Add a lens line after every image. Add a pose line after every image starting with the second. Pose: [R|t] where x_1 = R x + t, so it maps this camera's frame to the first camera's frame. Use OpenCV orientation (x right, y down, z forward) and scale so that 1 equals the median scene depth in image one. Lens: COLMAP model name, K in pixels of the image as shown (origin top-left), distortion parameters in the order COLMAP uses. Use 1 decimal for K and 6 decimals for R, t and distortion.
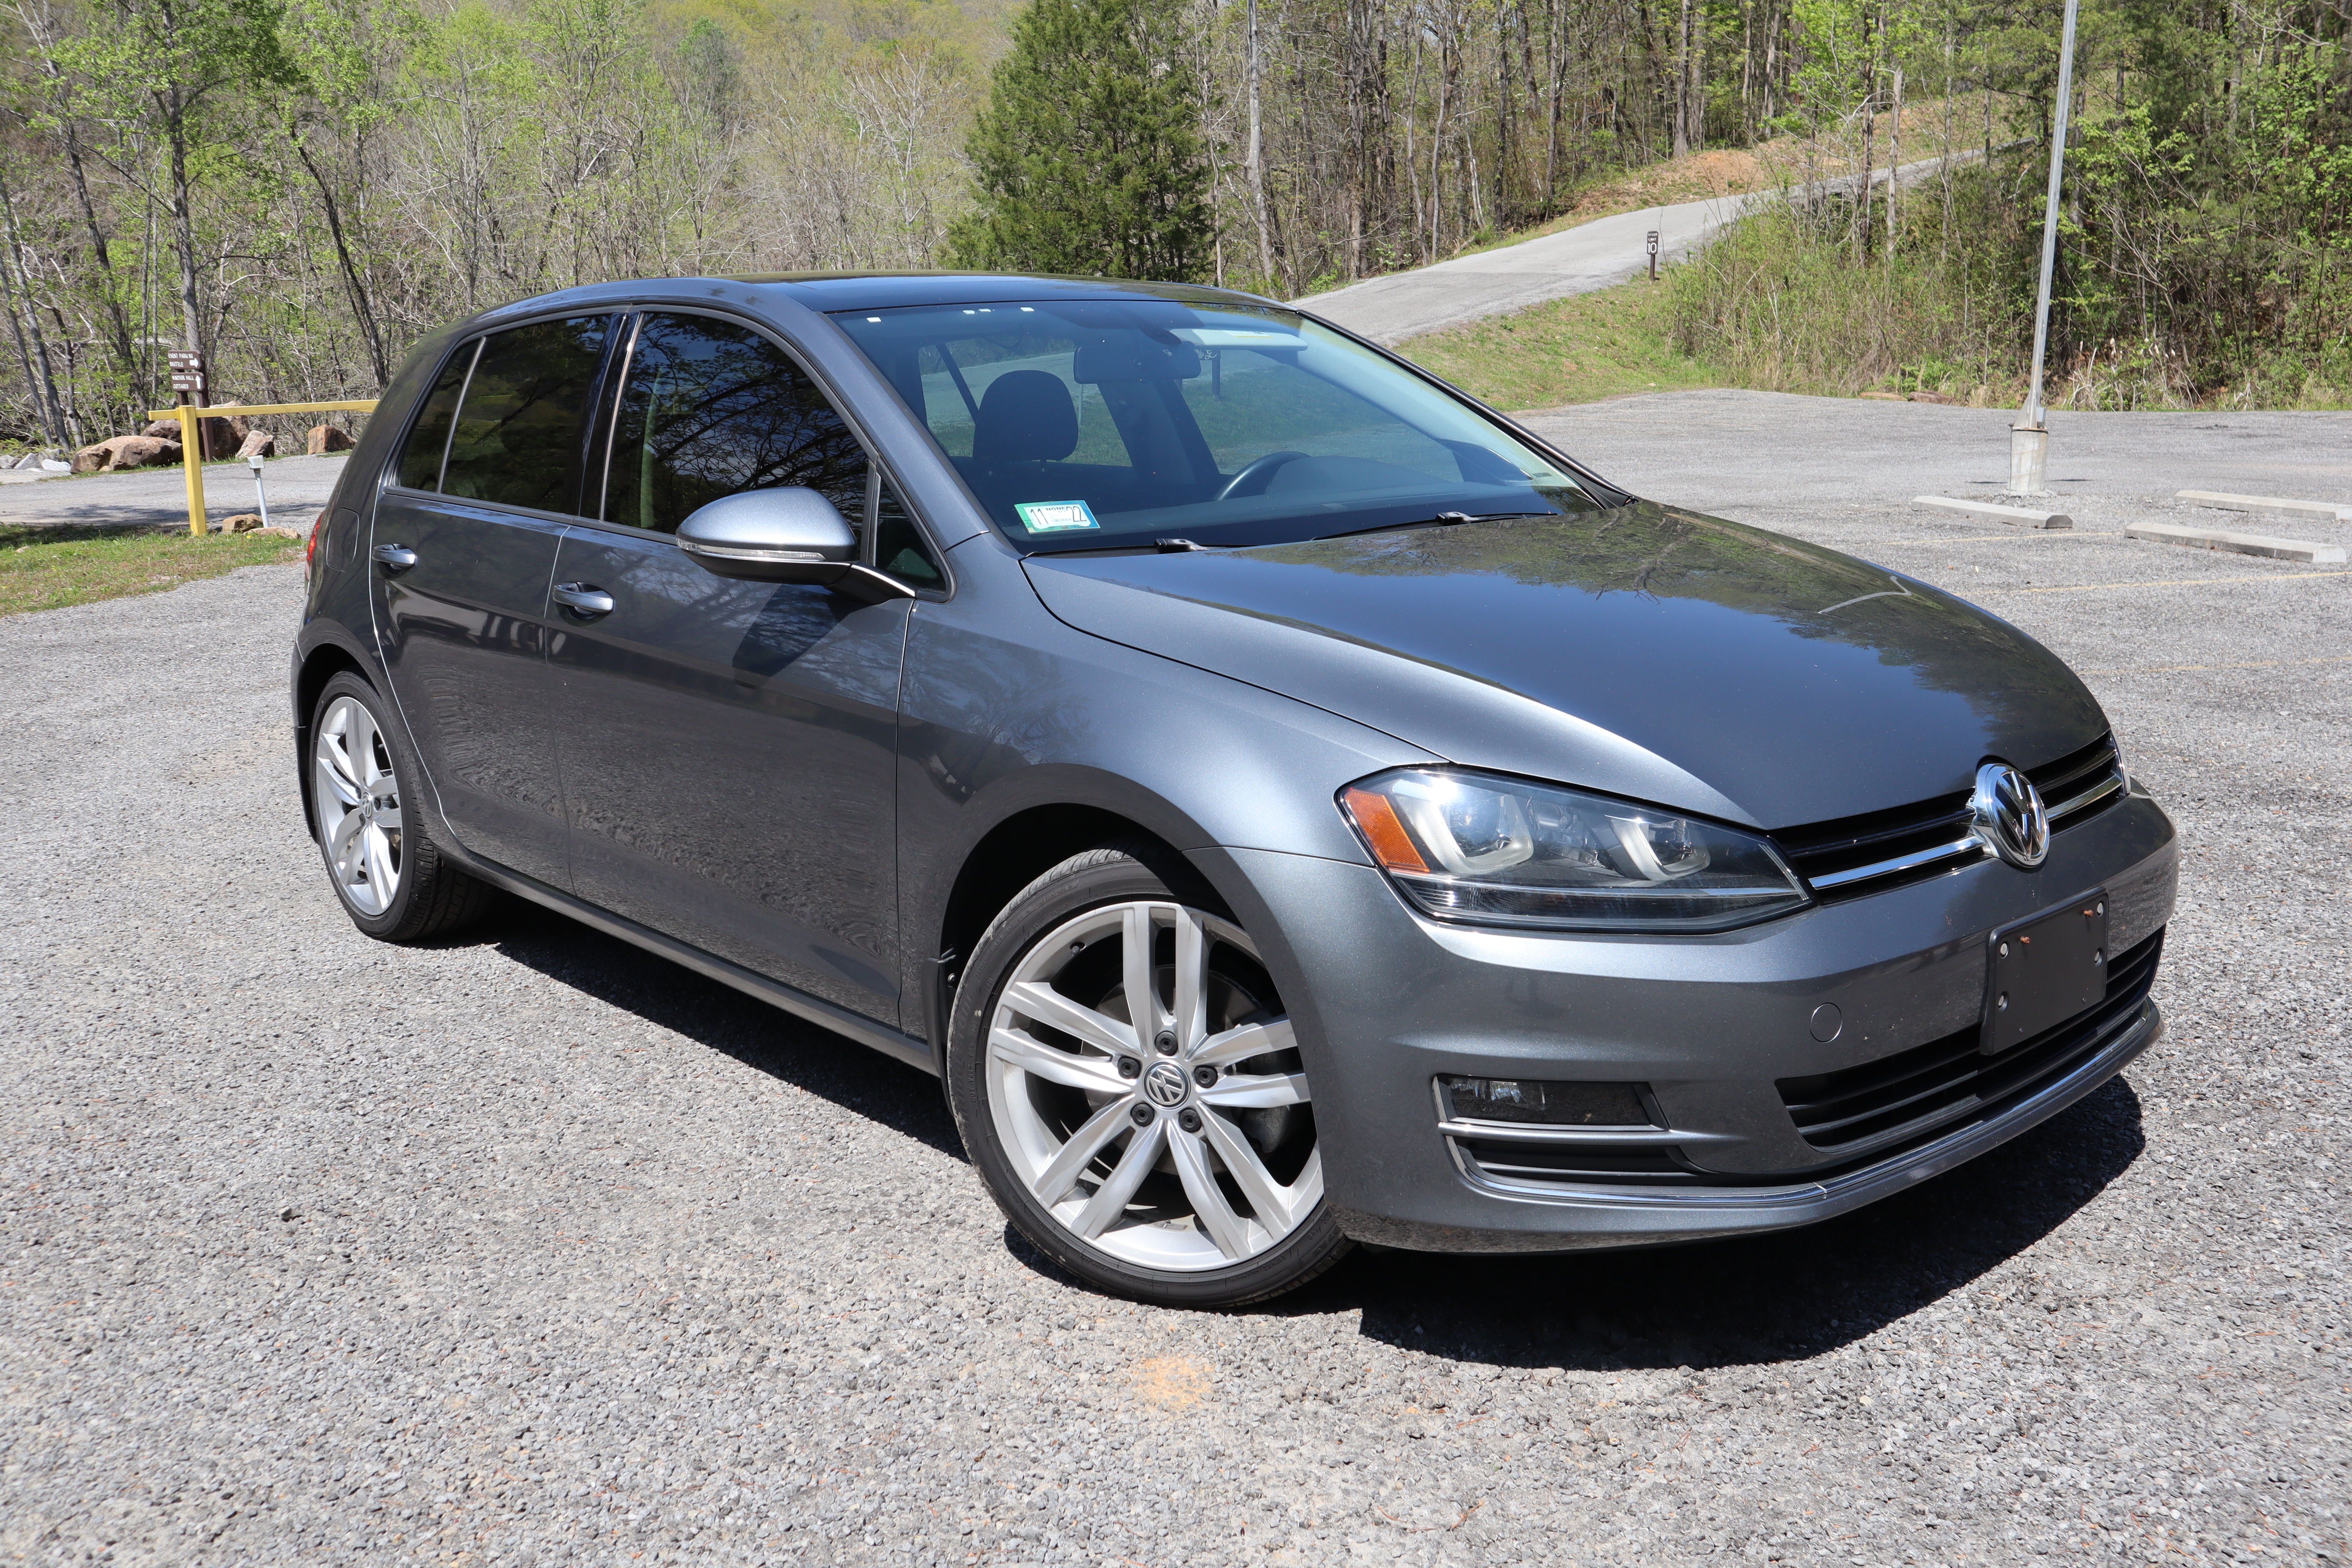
lens RADIAL K [[1992.7, 0, 1197.8], [0, 1992.7, 774.7], [0, 0, 1]] dist [-0.066080, 0.086443]
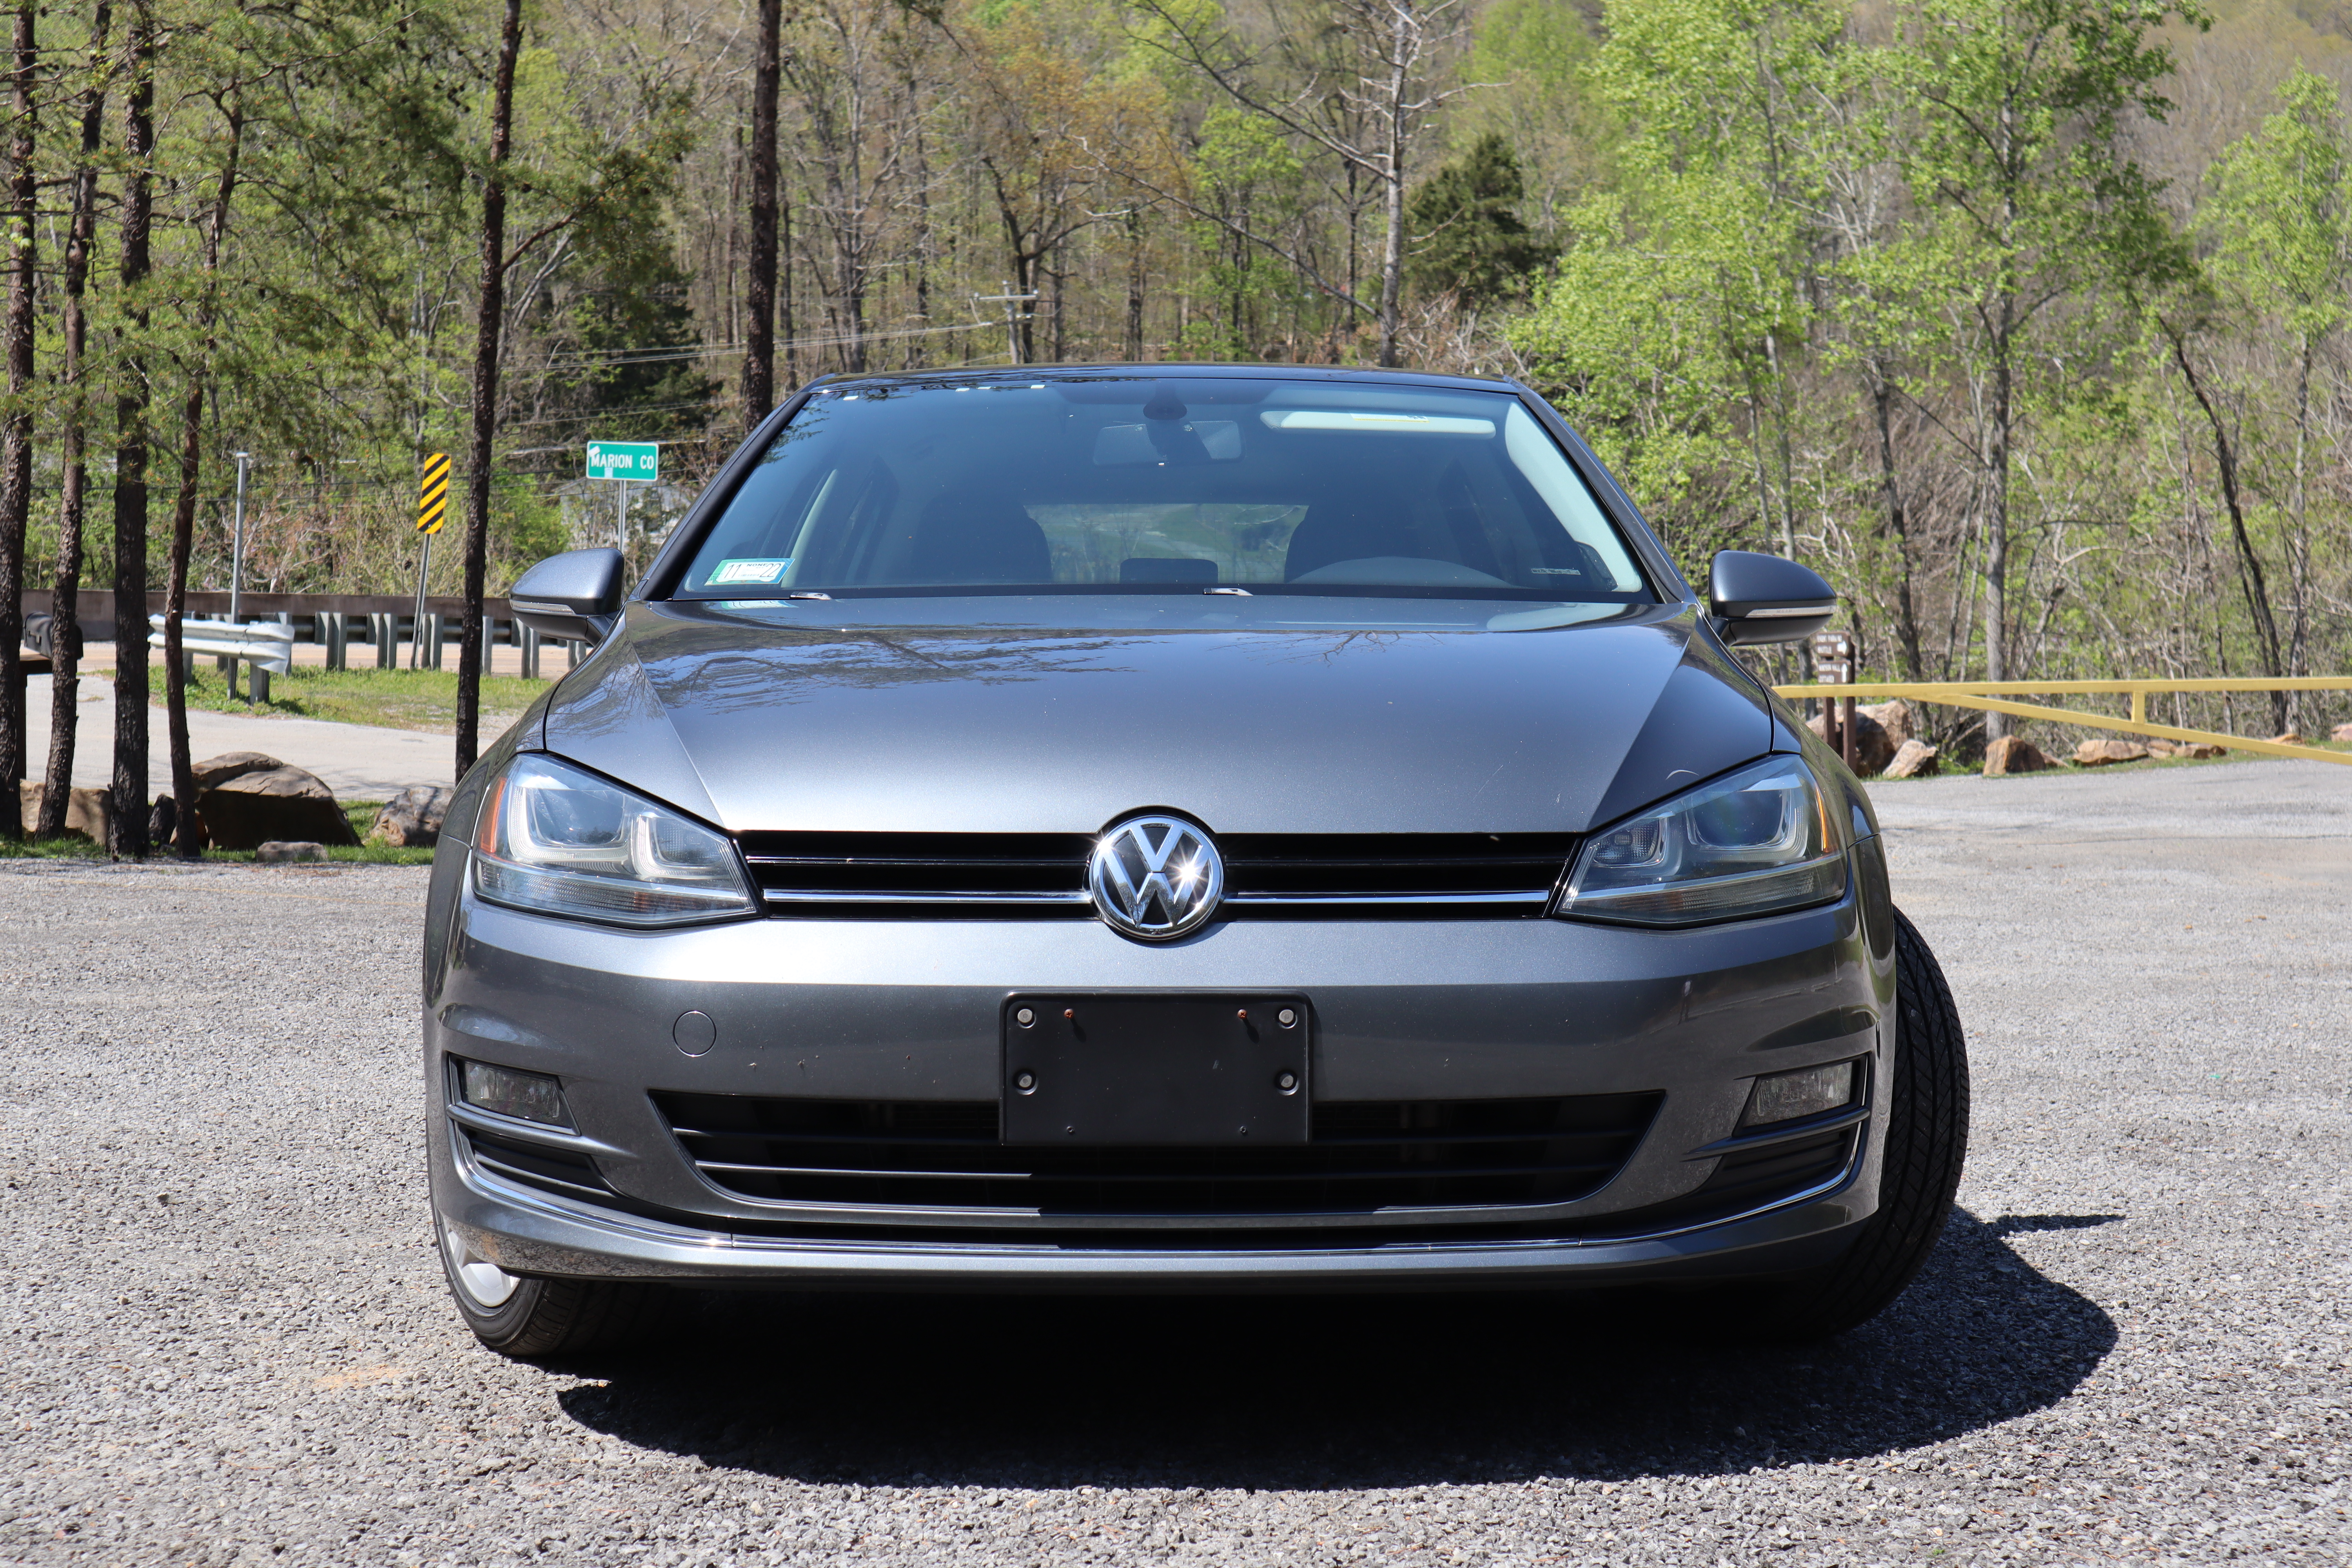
lens RADIAL K [[3097.6, 0, 1191.2], [0, 3097.6, 780.7], [0, 0, 1]] dist [0.042521, 0.000000]
pose [[0.712785, 0.027390, -0.700847, 0.136338], [-0.151356, 0.981700, -0.115569, 0.013096], [0.684856, 0.188453, 0.703887, 0.012673]]
